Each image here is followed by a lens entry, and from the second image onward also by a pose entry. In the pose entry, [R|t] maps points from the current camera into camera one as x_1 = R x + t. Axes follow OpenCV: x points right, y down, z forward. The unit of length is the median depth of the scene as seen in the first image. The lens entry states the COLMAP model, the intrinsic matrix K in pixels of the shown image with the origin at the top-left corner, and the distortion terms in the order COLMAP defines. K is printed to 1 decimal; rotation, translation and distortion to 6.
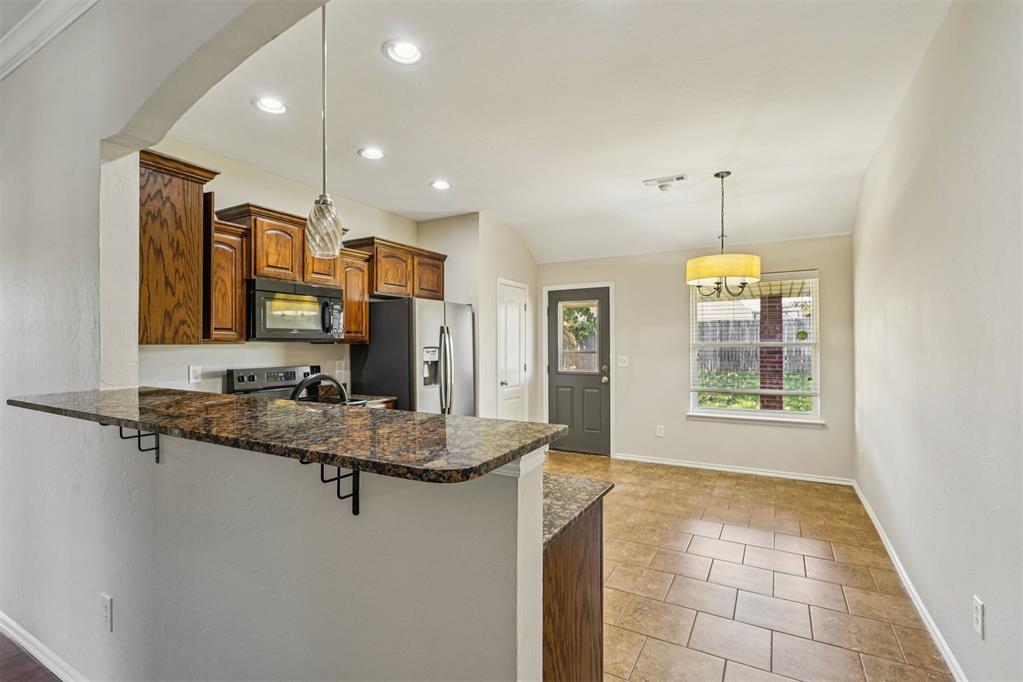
lens RADIAL K [[472.9, 0, 513.2], [0, 472.9, 345.0], [0, 0, 1]] dist [-0.000072, -0.000108]
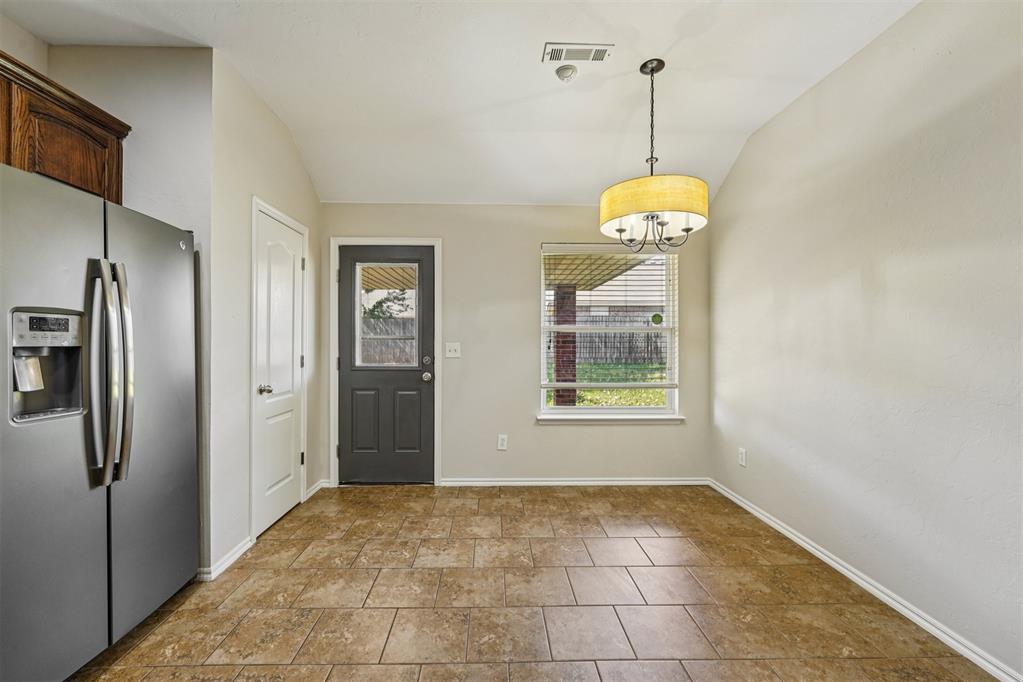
lens RADIAL K [[414.4, 0, 501.2], [0, 414.4, 342.2], [0, 0, 1]] dist [-0.008270, 0.000646]
pose [[0.863029, 0.005643, 0.505123, -0.027085], [-0.007404, 0.999972, 0.001478, 0.022938], [-0.505100, -0.005015, 0.863046, 0.468197]]
